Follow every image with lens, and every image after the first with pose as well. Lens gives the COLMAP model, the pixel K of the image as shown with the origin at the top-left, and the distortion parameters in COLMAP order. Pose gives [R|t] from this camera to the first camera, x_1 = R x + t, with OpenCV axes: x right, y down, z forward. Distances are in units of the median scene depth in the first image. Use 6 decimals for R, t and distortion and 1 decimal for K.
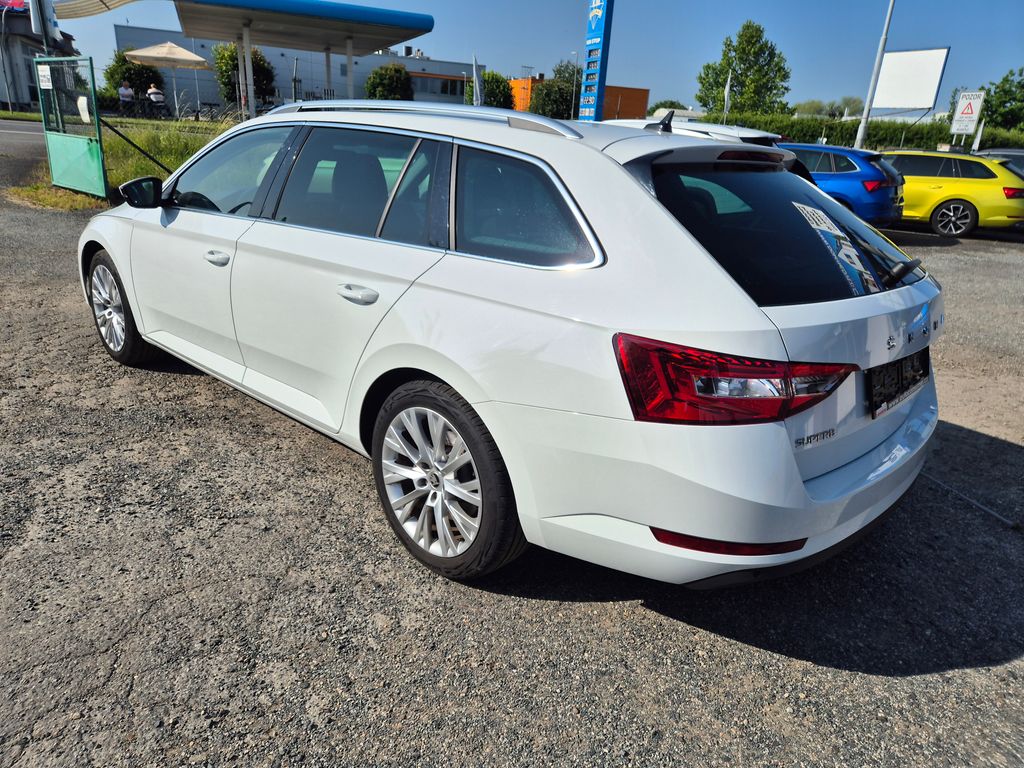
lens RADIAL K [[683.0, 0, 509.2], [0, 683.0, 389.1], [0, 0, 1]] dist [0.073572, -0.056388]
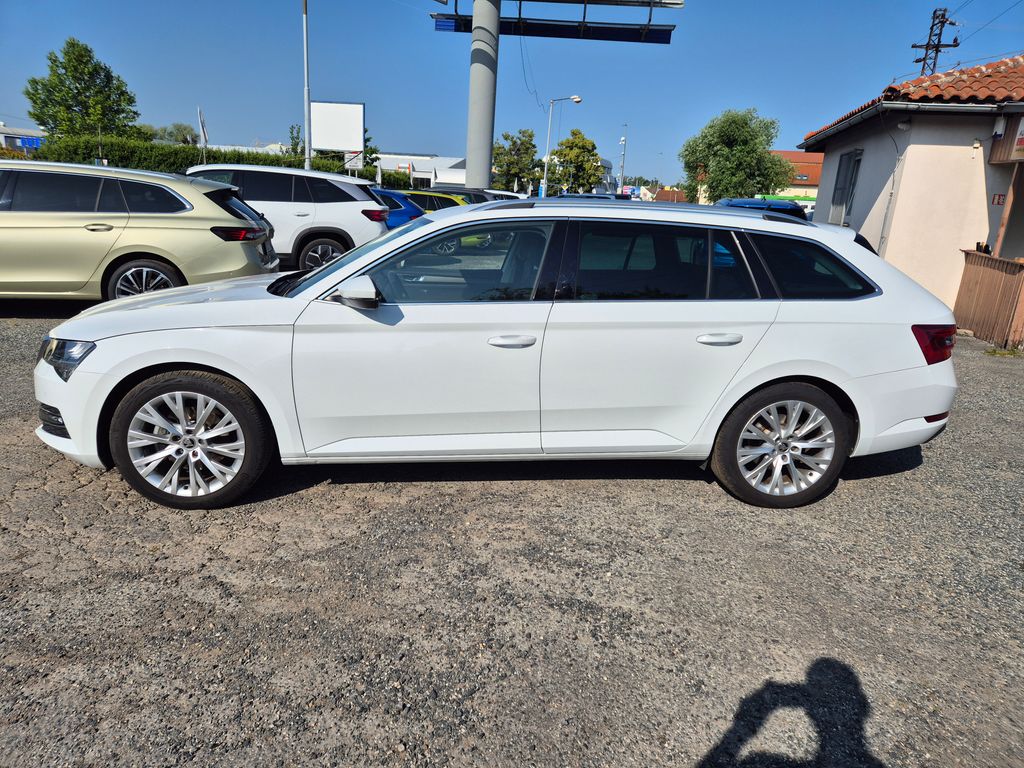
lens RADIAL K [[674.9, 0, 511.2], [0, 674.9, 380.4], [0, 0, 1]] dist [0.075241, -0.055160]
pose [[0.650153, -0.217976, 0.727866, -0.279675], [0.245822, 0.966788, 0.069951, -0.047401], [-0.718939, 0.133446, 0.682143, 0.065768]]
